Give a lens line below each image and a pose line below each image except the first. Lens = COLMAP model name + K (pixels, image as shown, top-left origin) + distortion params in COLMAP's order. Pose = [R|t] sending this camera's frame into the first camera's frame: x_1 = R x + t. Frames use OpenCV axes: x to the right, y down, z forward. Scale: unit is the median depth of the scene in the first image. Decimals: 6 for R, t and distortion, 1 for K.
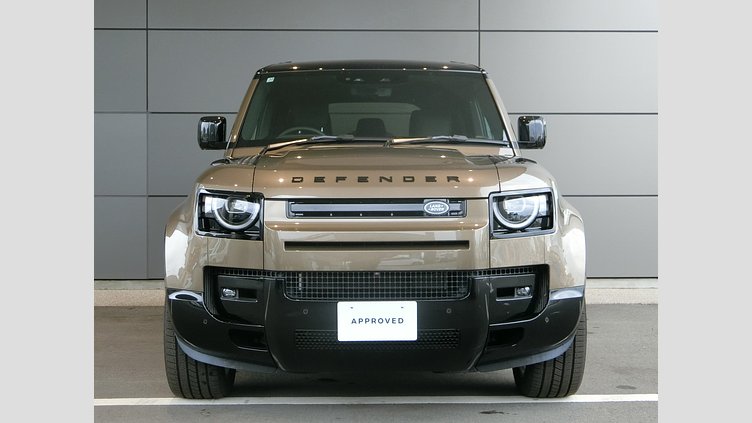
lens RADIAL K [[1215.8, 0, 355.9], [0, 1215.8, 210.6], [0, 0, 1]] dist [-0.192785, 0.009844]
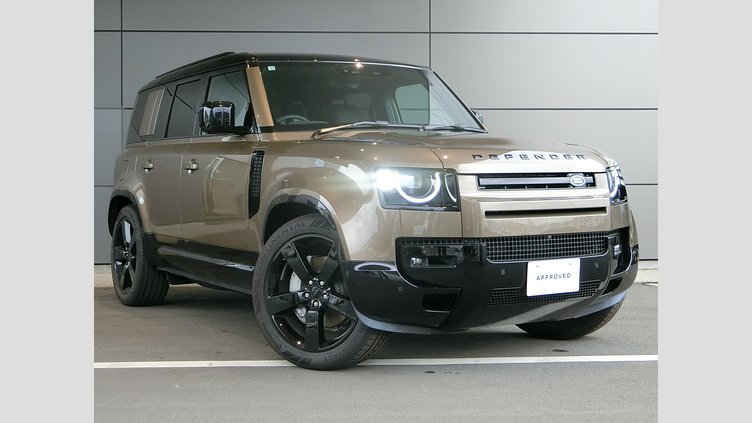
lens RADIAL K [[1215.8, 0, 355.9], [0, 1215.8, 210.6], [0, 0, 1]] dist [-0.192785, 0.009844]
pose [[0.859214, -0.025696, 0.510971, -0.710437], [0.026936, 0.999625, 0.004977, 0.015212], [-0.510907, 0.009487, 0.859583, 0.085943]]
